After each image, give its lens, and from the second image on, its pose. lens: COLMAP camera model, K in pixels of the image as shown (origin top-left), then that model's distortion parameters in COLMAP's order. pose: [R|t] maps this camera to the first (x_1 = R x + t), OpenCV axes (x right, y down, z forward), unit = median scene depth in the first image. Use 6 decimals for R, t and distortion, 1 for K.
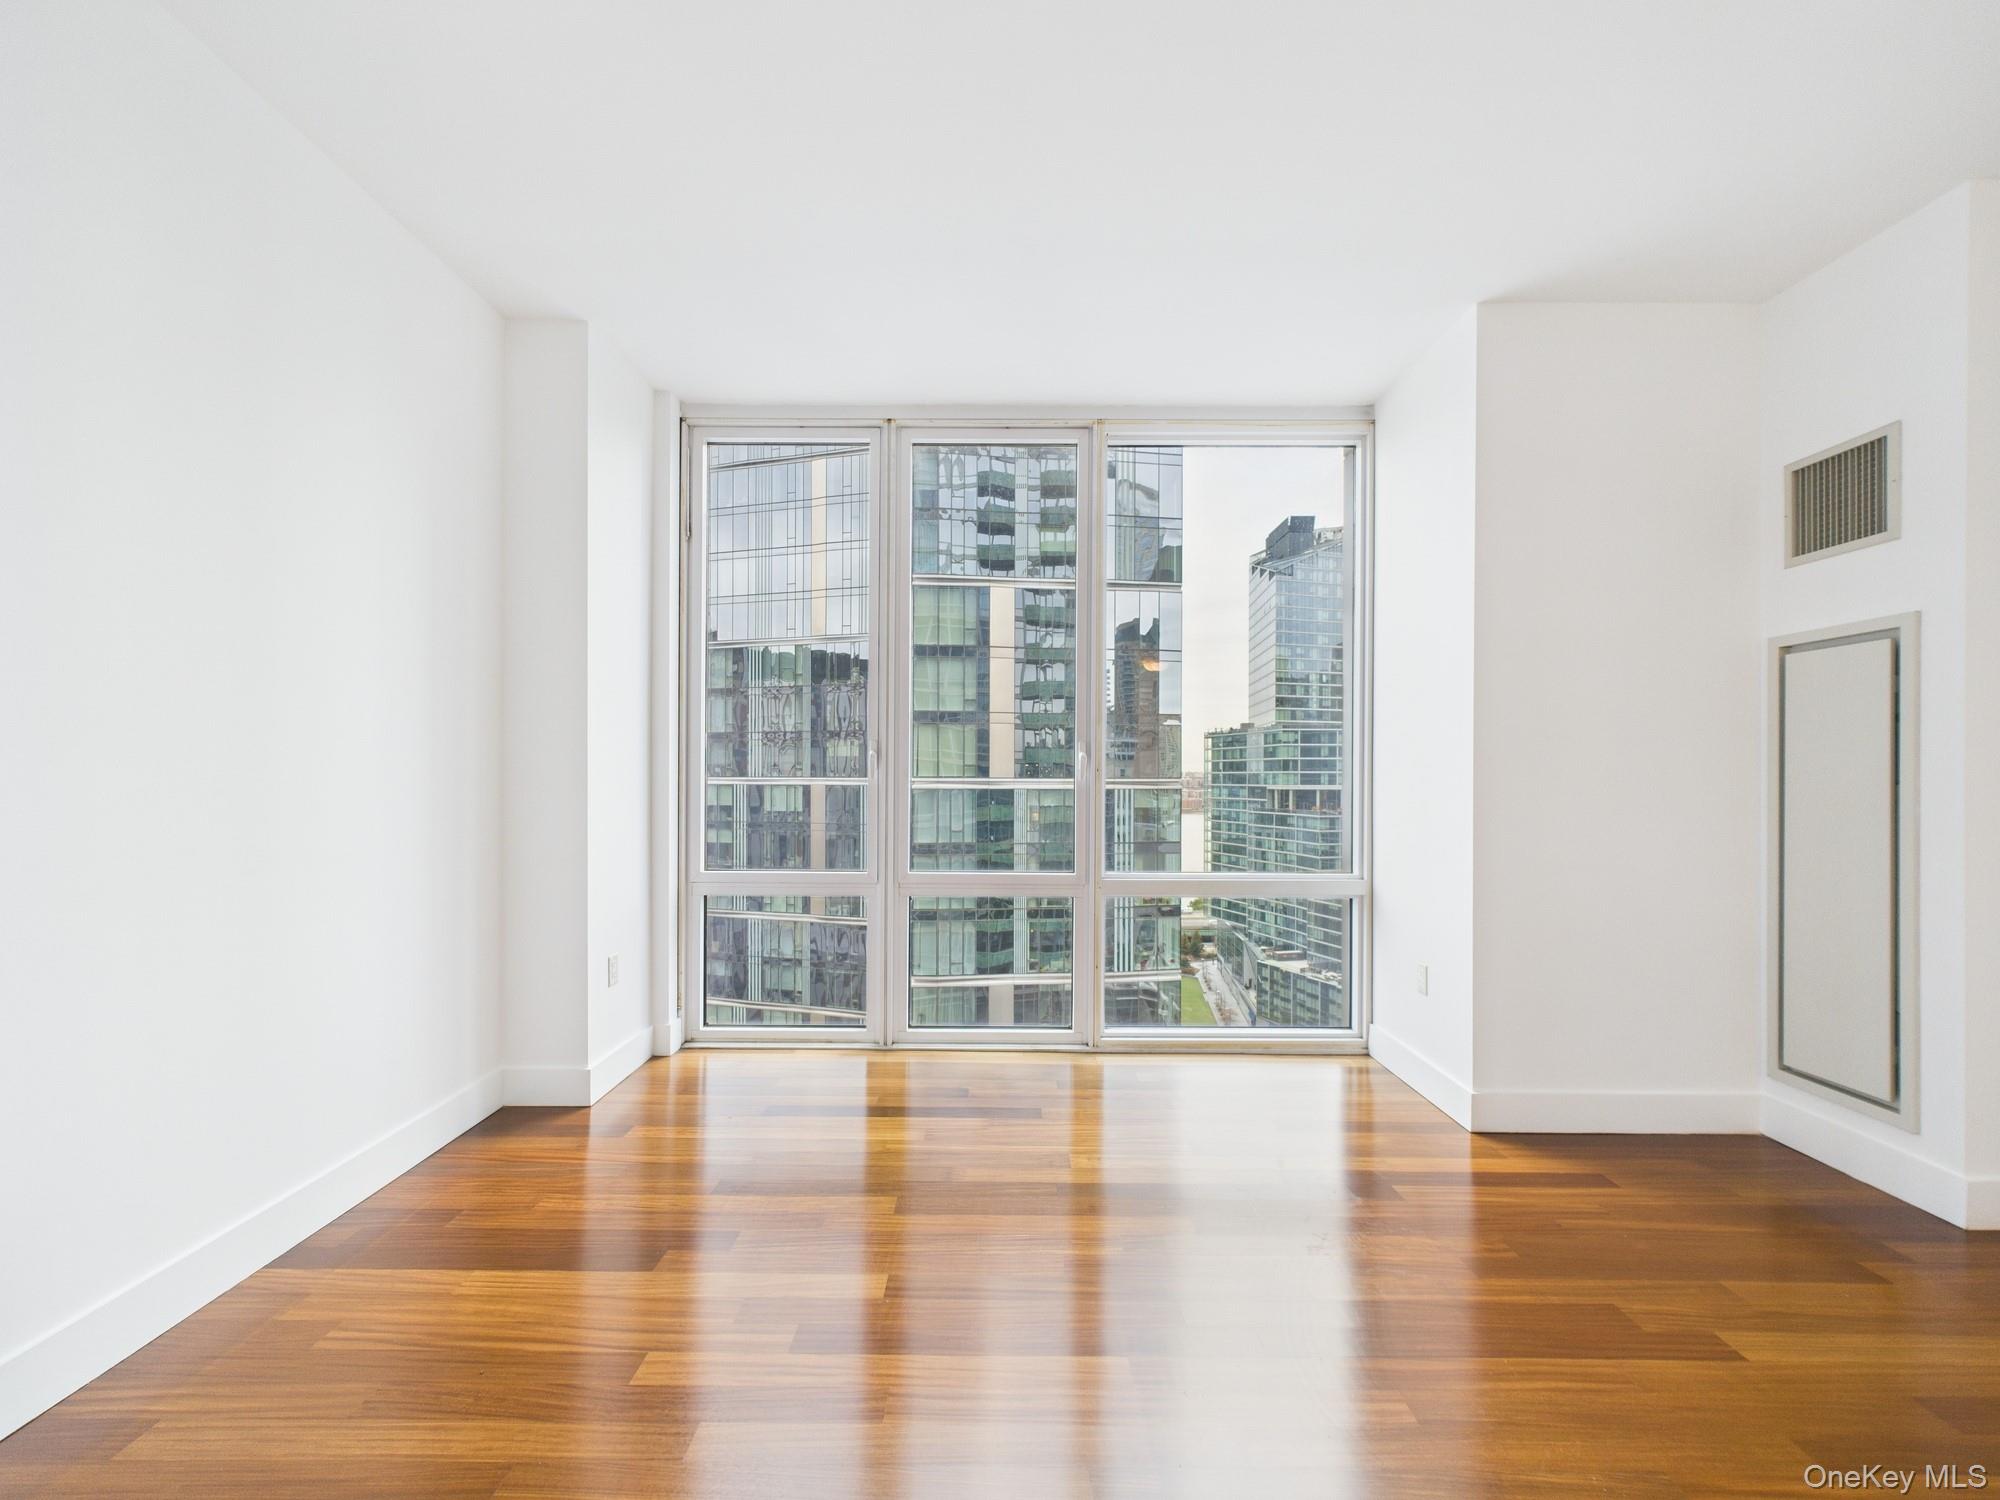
lens RADIAL K [[802.2, 0, 1001.2], [0, 802.2, 779.8], [0, 0, 1]] dist [0.000246, 0.000140]
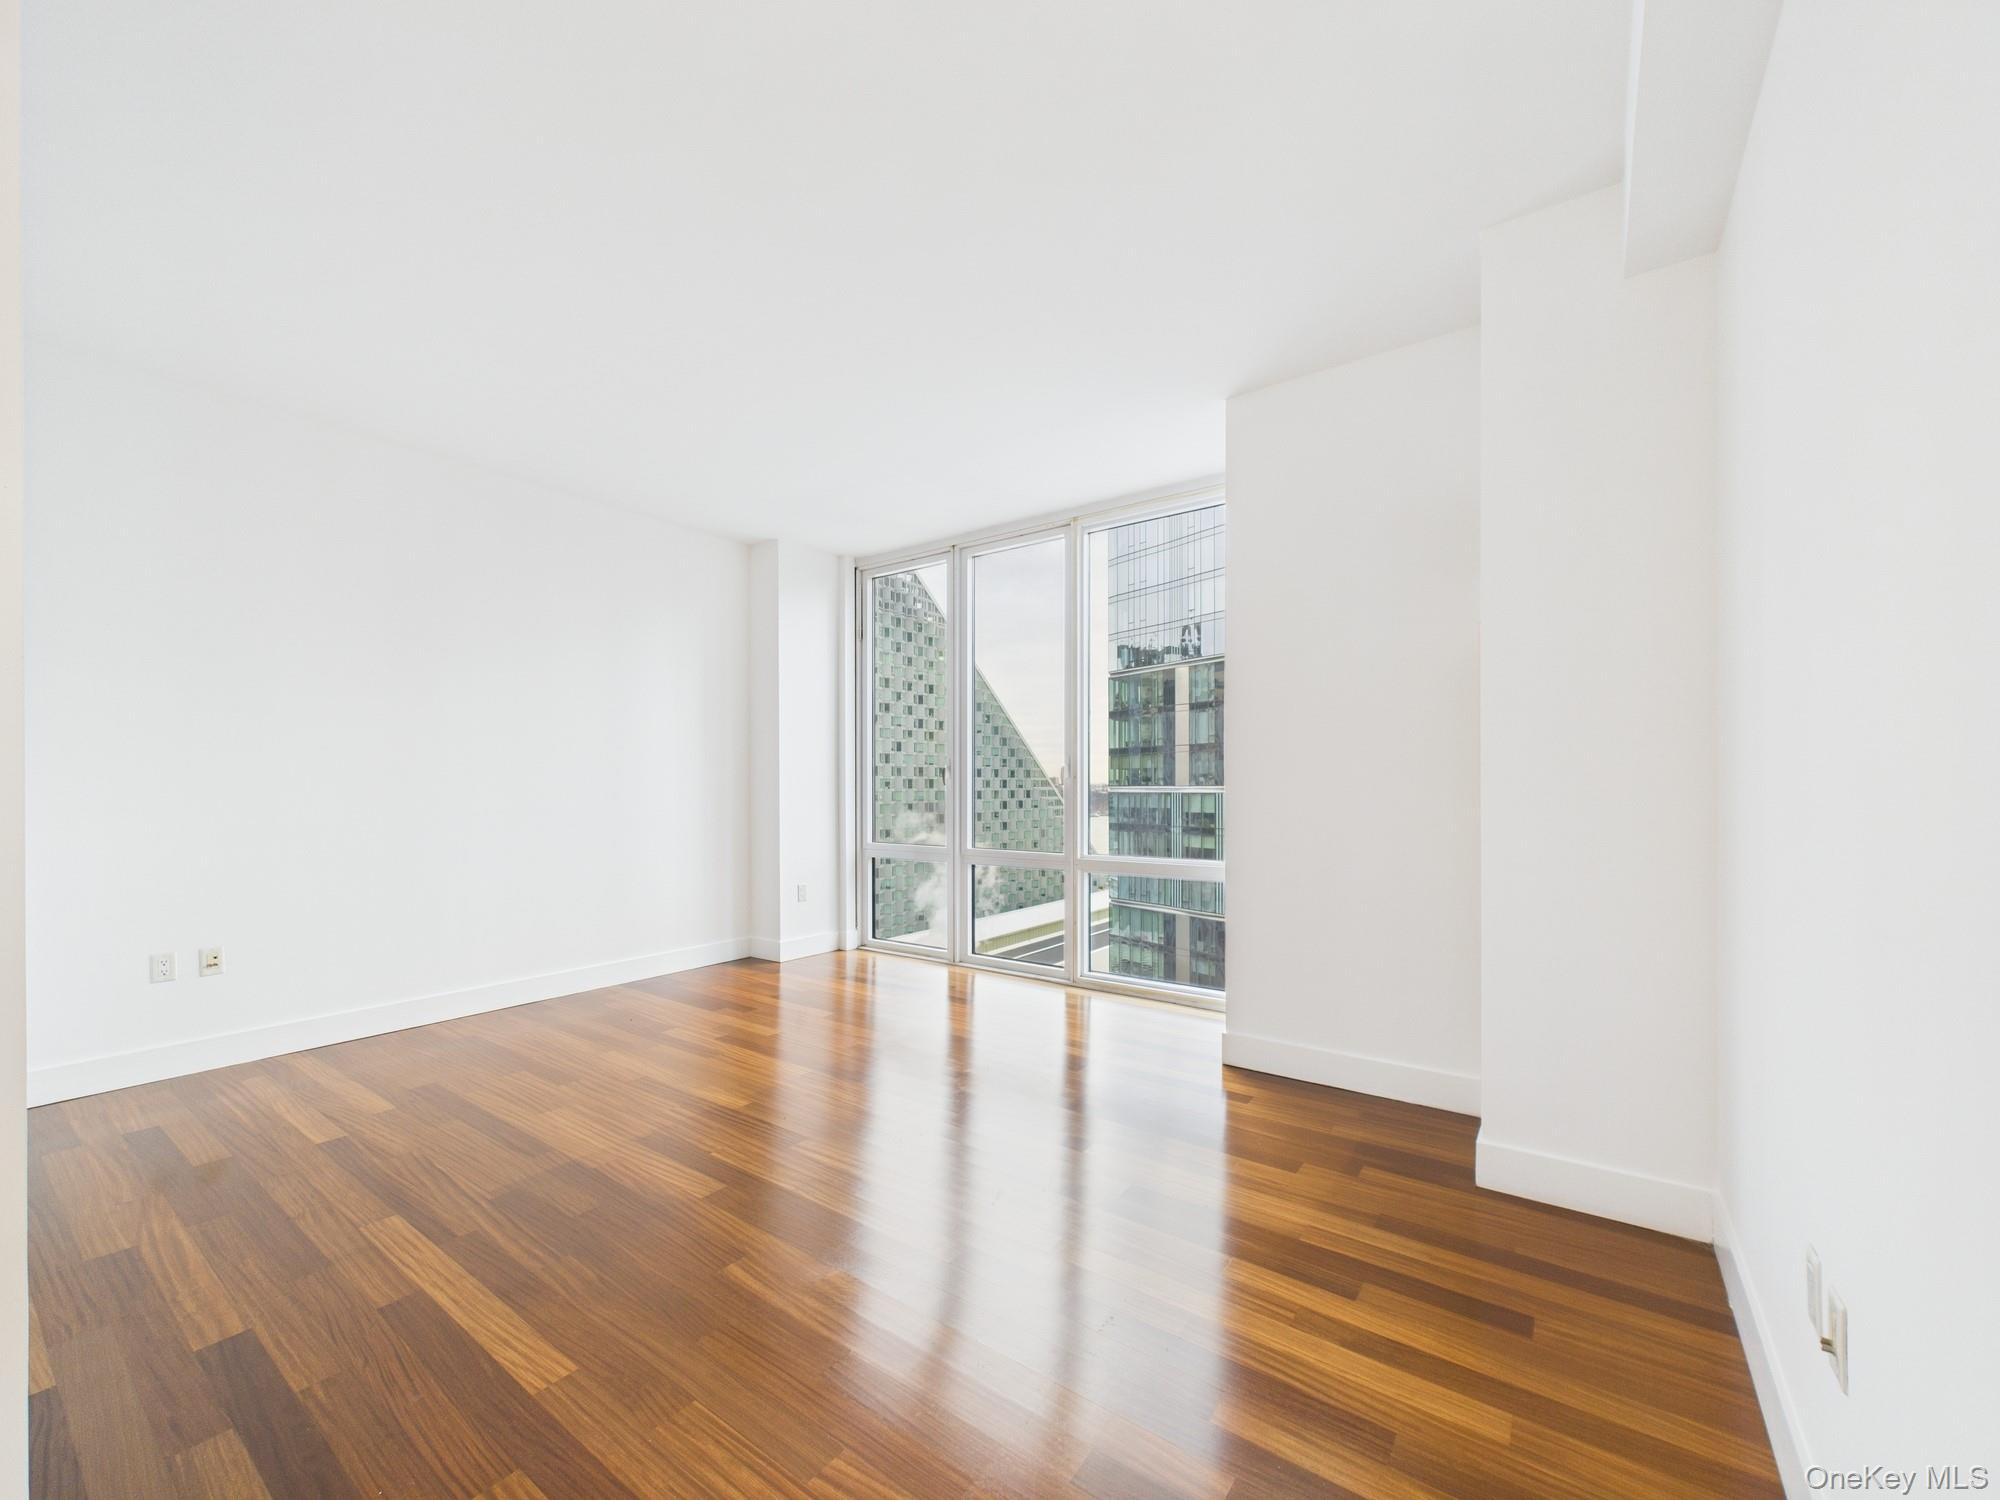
lens RADIAL K [[802.2, 0, 1001.2], [0, 802.2, 779.8], [0, 0, 1]] dist [0.000246, 0.000140]
pose [[0.810775, -0.009731, -0.585277, 0.811878], [0.003242, 0.999921, -0.012134, 0.009742], [0.585349, 0.007941, 0.810743, -0.167070]]
